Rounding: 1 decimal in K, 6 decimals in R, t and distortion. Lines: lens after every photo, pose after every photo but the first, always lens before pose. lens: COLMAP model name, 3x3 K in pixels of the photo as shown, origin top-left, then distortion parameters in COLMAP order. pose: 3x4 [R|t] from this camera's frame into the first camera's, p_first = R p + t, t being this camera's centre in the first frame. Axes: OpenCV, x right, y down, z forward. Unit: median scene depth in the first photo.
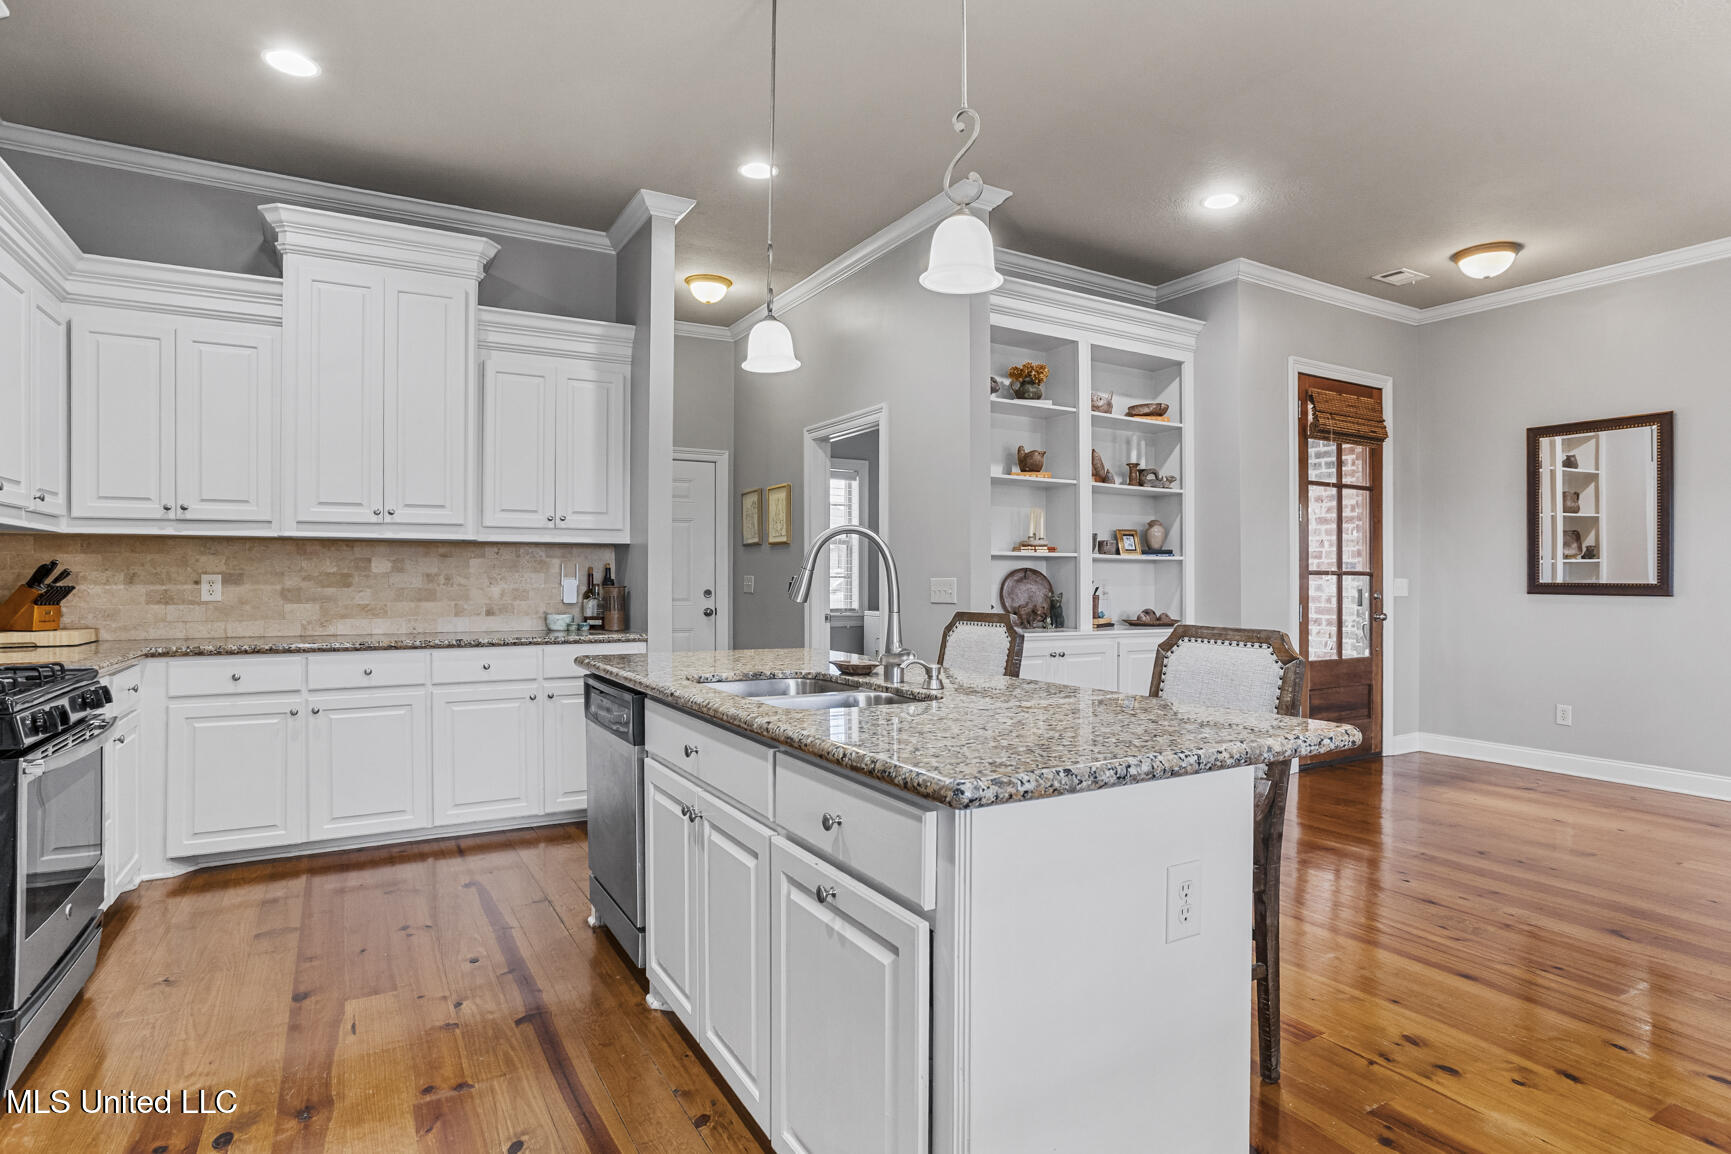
lens RADIAL K [[879.6, 0, 866.1], [0, 879.6, 559.9], [0, 0, 1]] dist [0.012719, 0.003420]
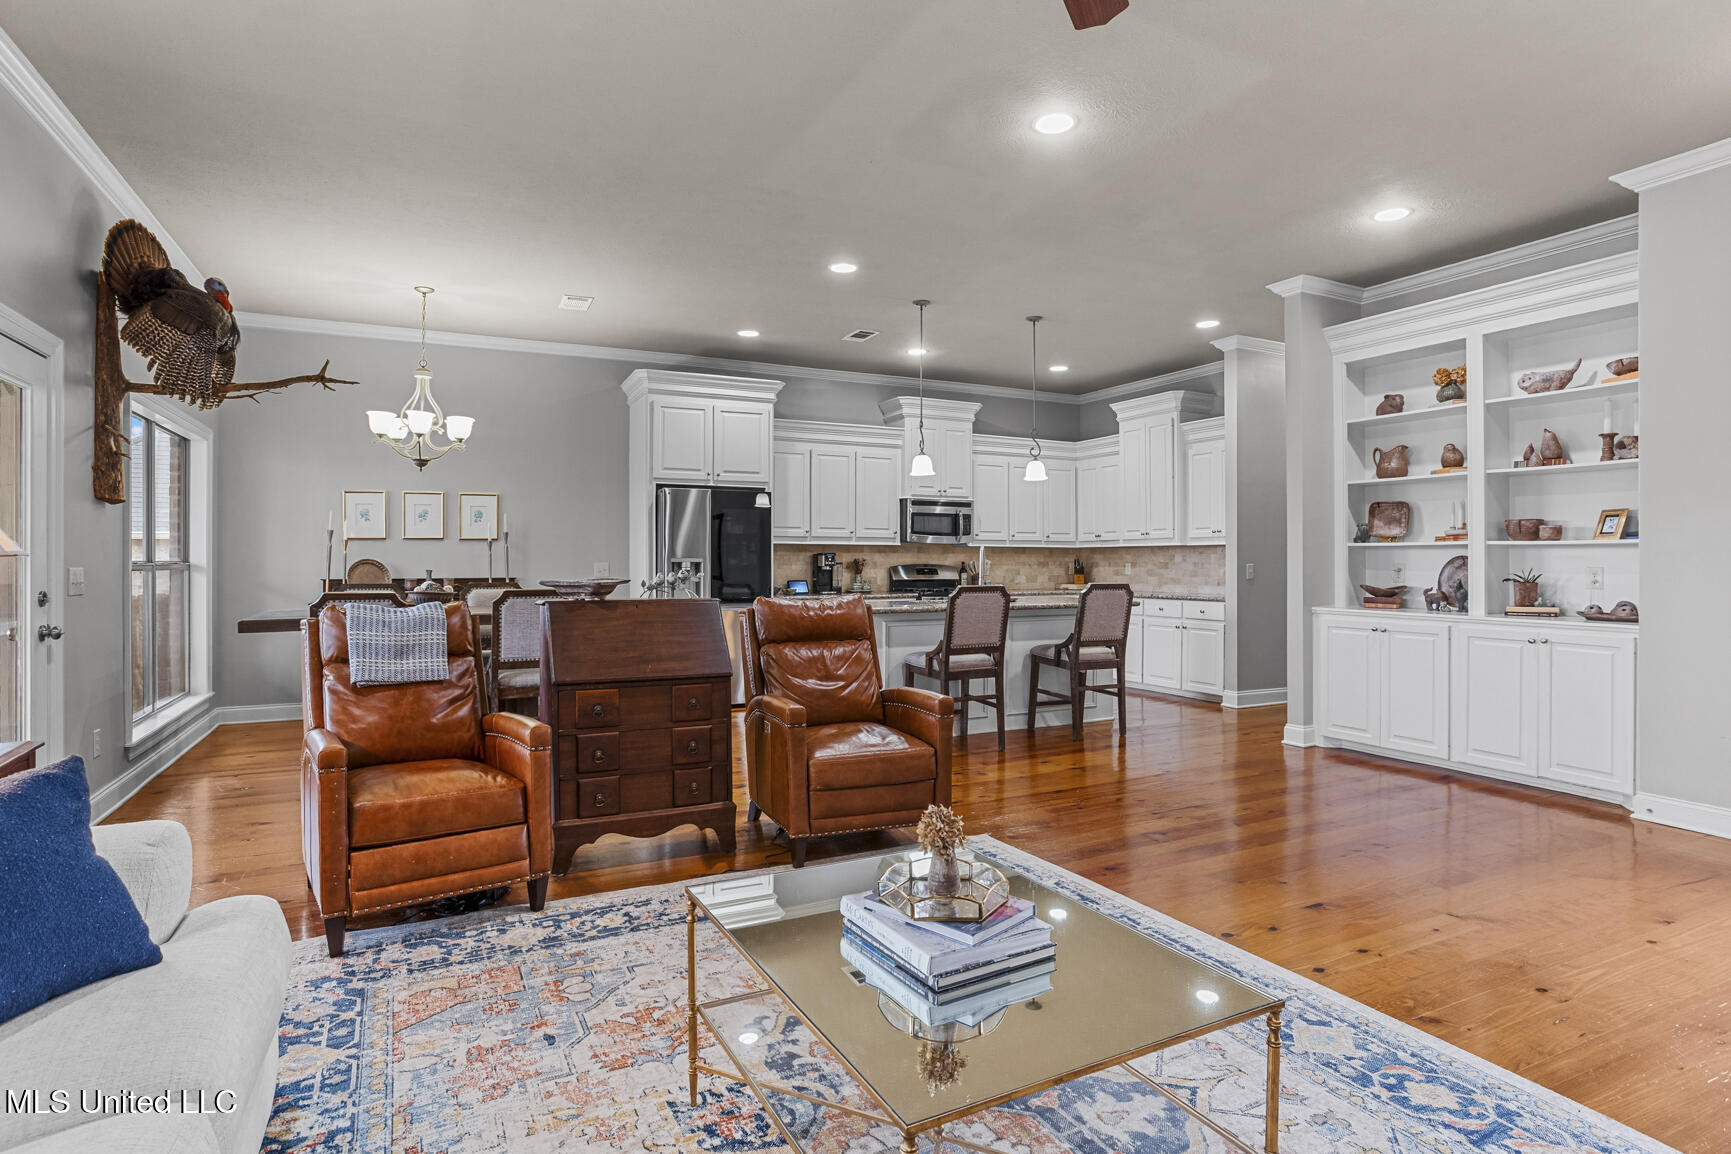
lens RADIAL K [[879.6, 0, 866.5], [0, 879.6, 572.3], [0, 0, 1]] dist [0.012719, 0.003420]
pose [[-0.012355, 0.008093, -0.999891, 1.465828], [0.015663, 0.999846, 0.007899, 0.011277], [0.999801, -0.015564, -0.012480, 0.328761]]
